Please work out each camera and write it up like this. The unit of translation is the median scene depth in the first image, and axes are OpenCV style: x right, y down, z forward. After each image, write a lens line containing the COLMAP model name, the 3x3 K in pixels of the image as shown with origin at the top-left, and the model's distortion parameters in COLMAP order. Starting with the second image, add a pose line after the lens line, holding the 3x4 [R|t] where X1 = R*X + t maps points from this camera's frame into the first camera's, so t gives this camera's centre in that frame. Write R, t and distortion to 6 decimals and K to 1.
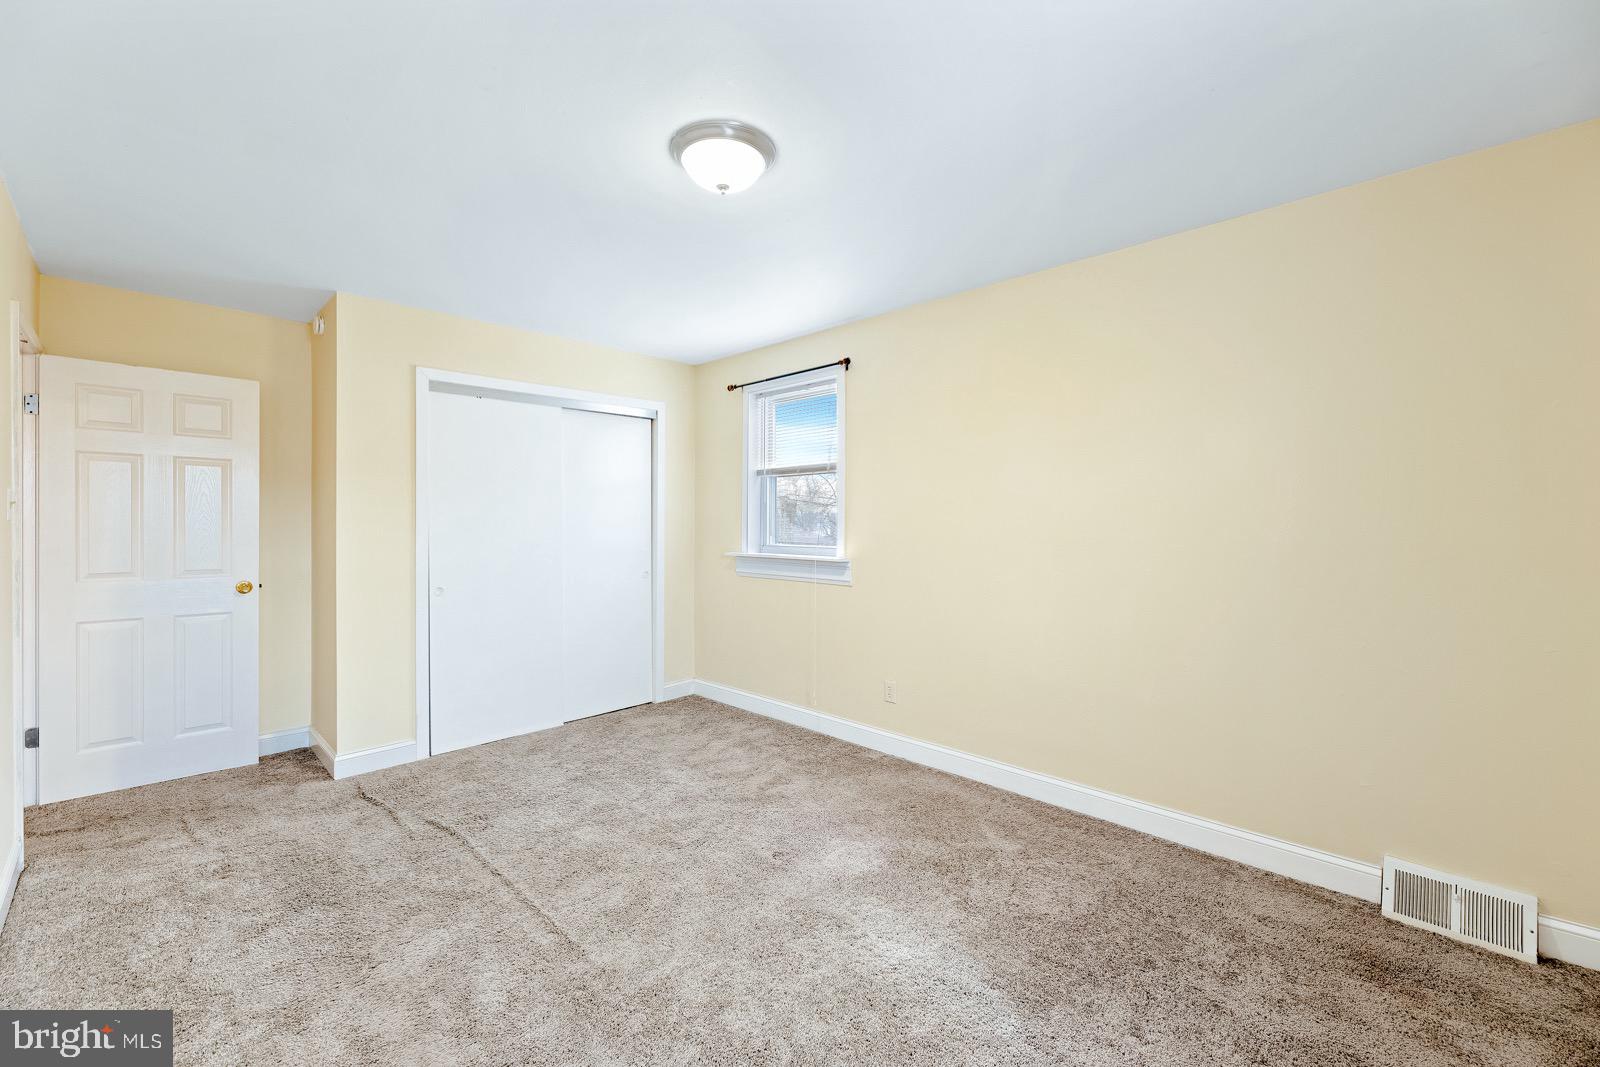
lens RADIAL K [[652.6, 0, 804.1], [0, 652.6, 525.4], [0, 0, 1]] dist [0.004538, 0.000284]
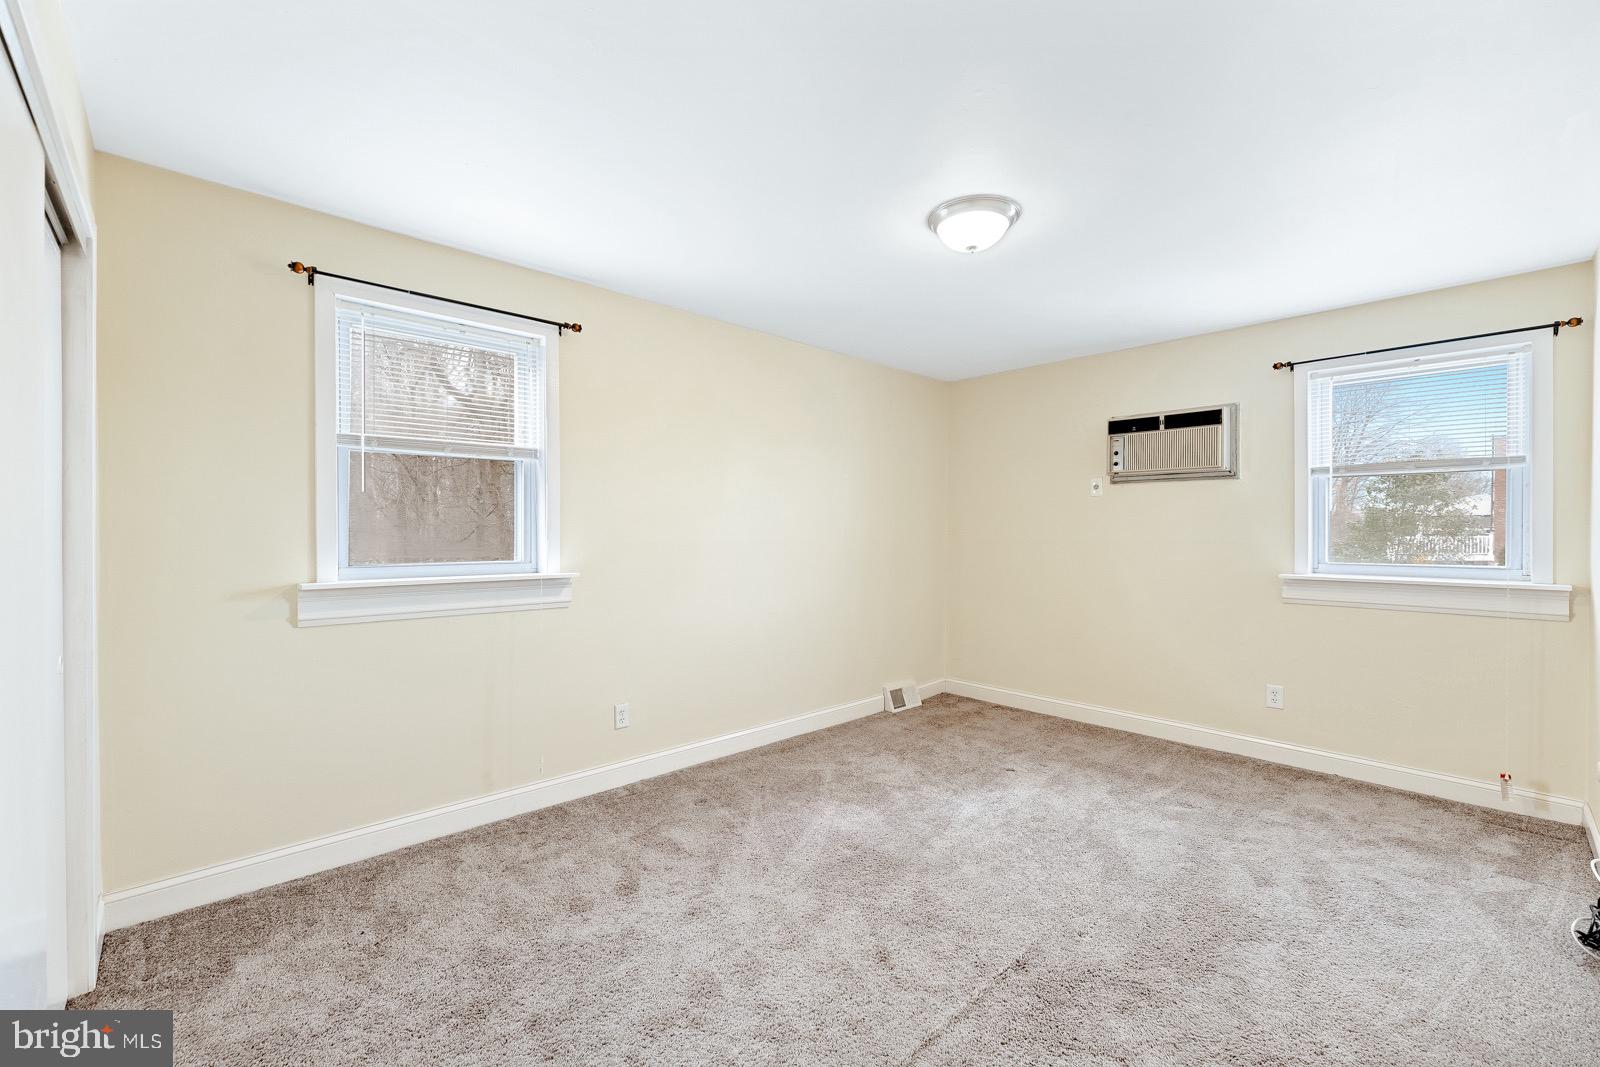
lens RADIAL K [[652.6, 0, 787.6], [0, 652.6, 531.7], [0, 0, 1]] dist [0.004538, 0.000284]
pose [[0.071943, -0.008166, 0.997375, -0.742865], [-0.003619, 0.999958, 0.008448, -0.008047], [-0.997402, -0.004217, 0.071910, 0.702478]]
